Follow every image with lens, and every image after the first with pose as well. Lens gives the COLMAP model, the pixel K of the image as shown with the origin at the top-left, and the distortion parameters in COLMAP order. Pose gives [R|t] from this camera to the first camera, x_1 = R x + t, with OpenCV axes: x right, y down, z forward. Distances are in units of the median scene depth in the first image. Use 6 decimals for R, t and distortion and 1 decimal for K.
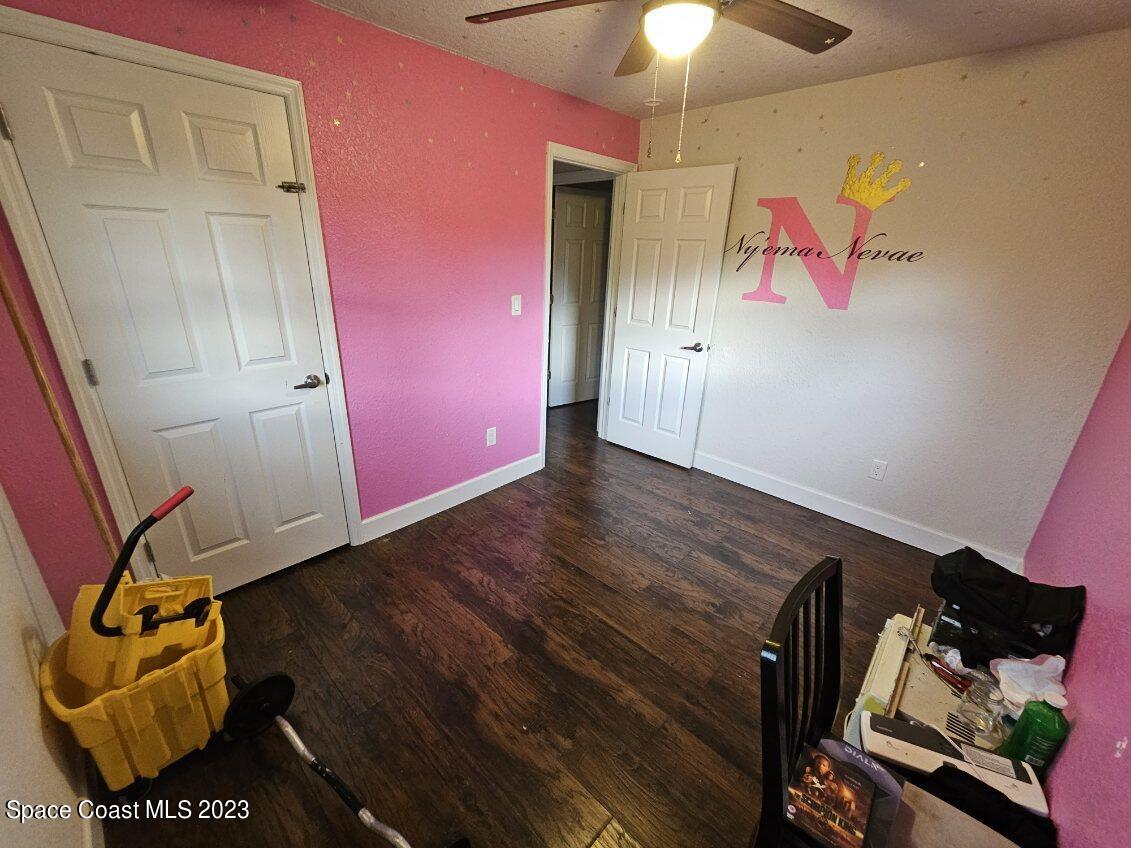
lens RADIAL K [[464.2, 0, 557.5], [0, 464.2, 422.1], [0, 0, 1]] dist [-0.001673, -0.000277]
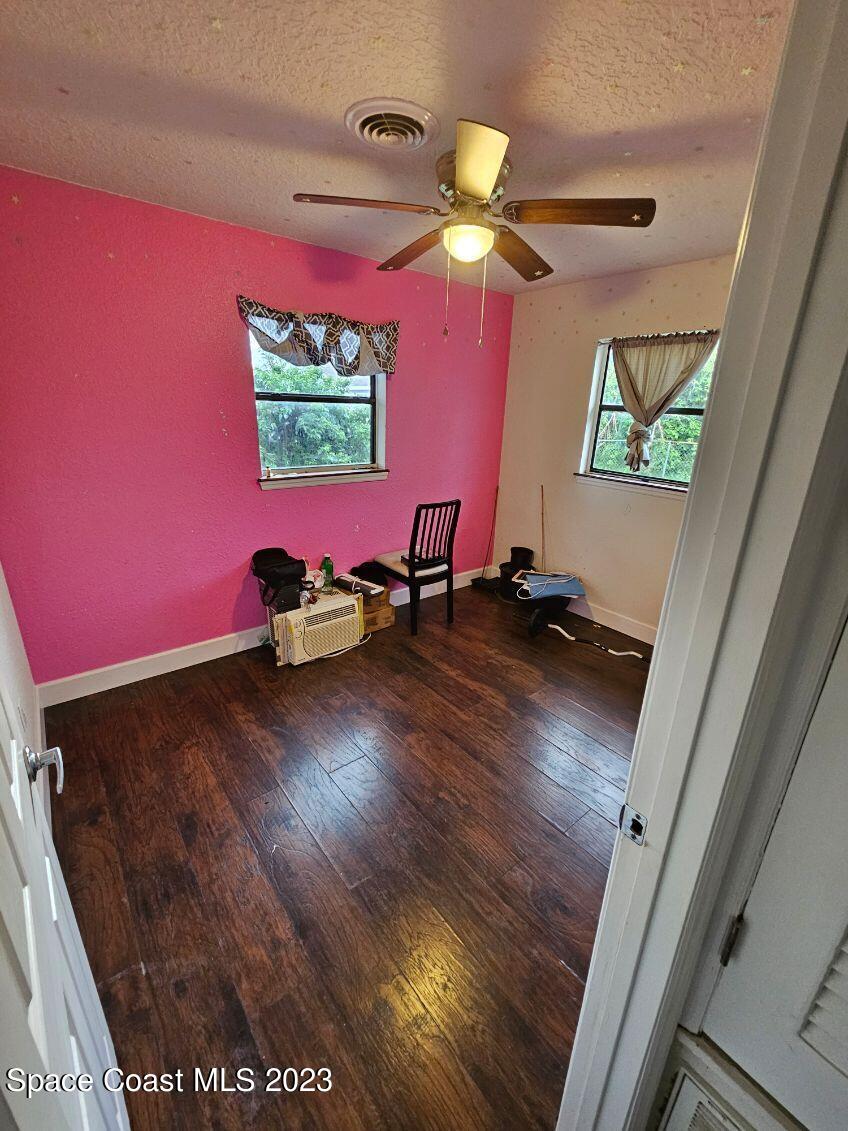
lens RADIAL K [[464.2, 0, 423.4], [0, 464.2, 557.6], [0, 0, 1]] dist [-0.001673, -0.000277]
pose [[-0.989615, -0.099977, 0.103278, 0.110705], [-0.012713, 0.776554, 0.629922, -0.669639], [-0.143178, 0.622067, -0.769761, 1.748652]]
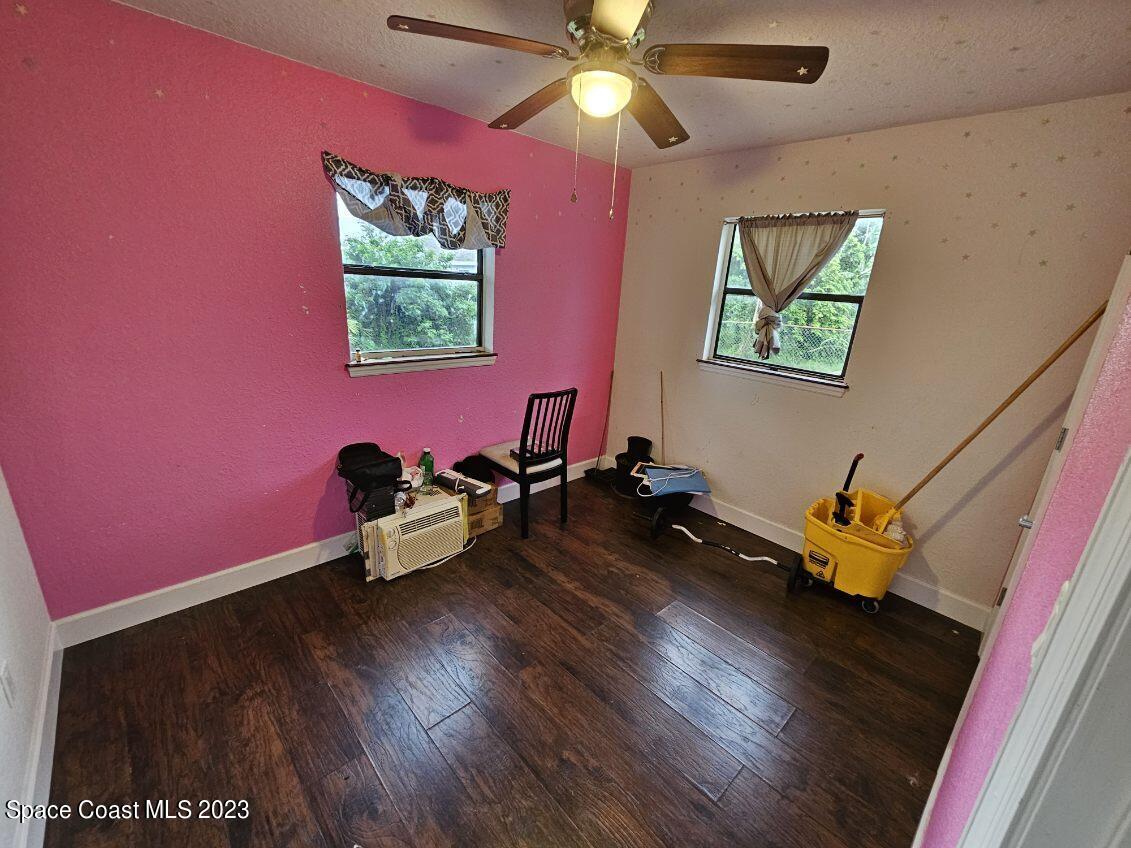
lens RADIAL K [[464.2, 0, 557.5], [0, 464.2, 422.1], [0, 0, 1]] dist [-0.001673, -0.000277]
pose [[-0.994339, -0.100007, 0.035891, 0.167388], [-0.057769, 0.792345, 0.607332, -0.611111], [-0.089176, 0.601821, -0.793637, 1.594017]]
